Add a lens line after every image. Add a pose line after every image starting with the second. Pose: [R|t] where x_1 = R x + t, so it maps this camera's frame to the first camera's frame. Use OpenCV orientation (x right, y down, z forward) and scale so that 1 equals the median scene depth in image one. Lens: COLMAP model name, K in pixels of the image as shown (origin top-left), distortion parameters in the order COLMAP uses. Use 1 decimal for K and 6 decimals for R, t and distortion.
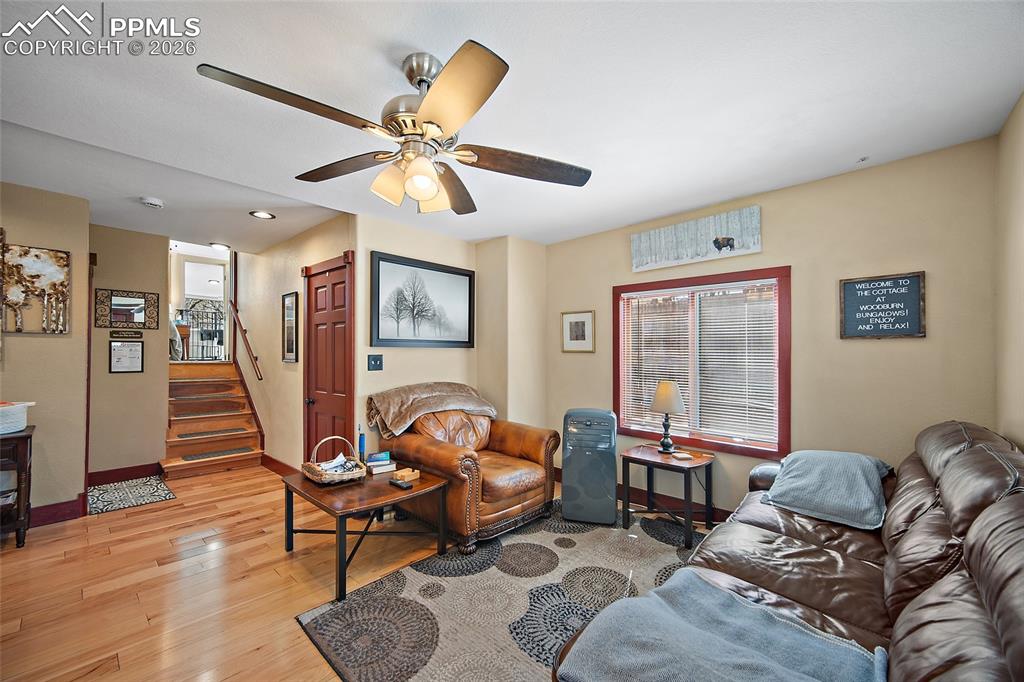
lens RADIAL K [[408.7, 0, 507.3], [0, 408.7, 347.7], [0, 0, 1]] dist [0.000643, 0.000046]
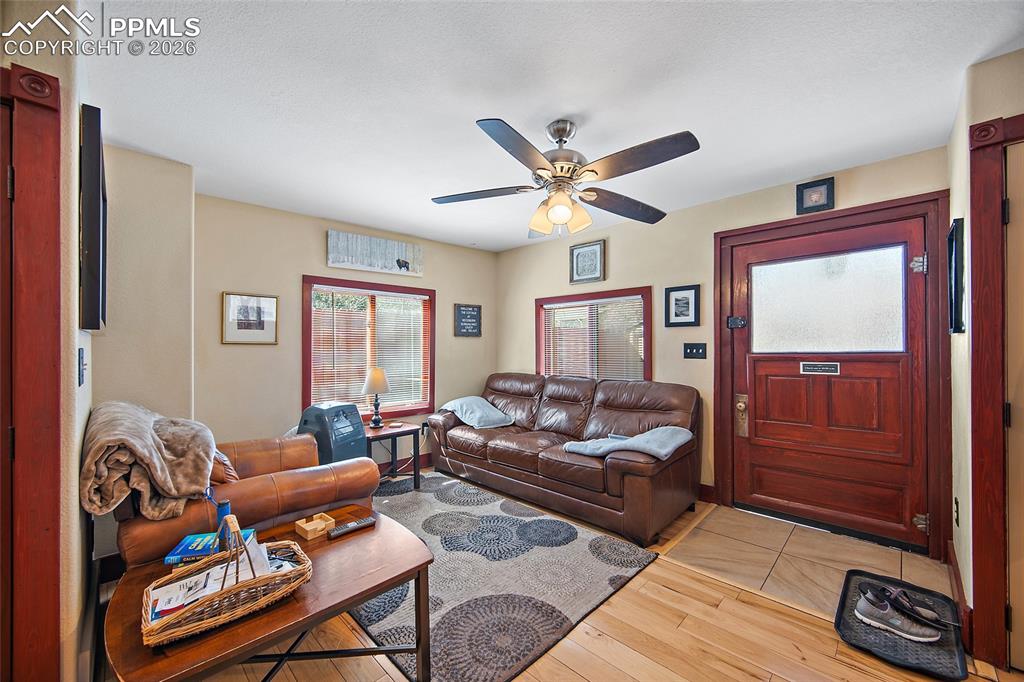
lens RADIAL K [[408.7, 0, 507.2], [0, 408.7, 342.9], [0, 0, 1]] dist [0.000643, 0.000046]
pose [[0.023644, 0.007657, 0.999691, -0.841838], [-0.003324, 0.999966, -0.007580, 0.017596], [-0.999715, -0.003144, 0.023669, 0.625677]]
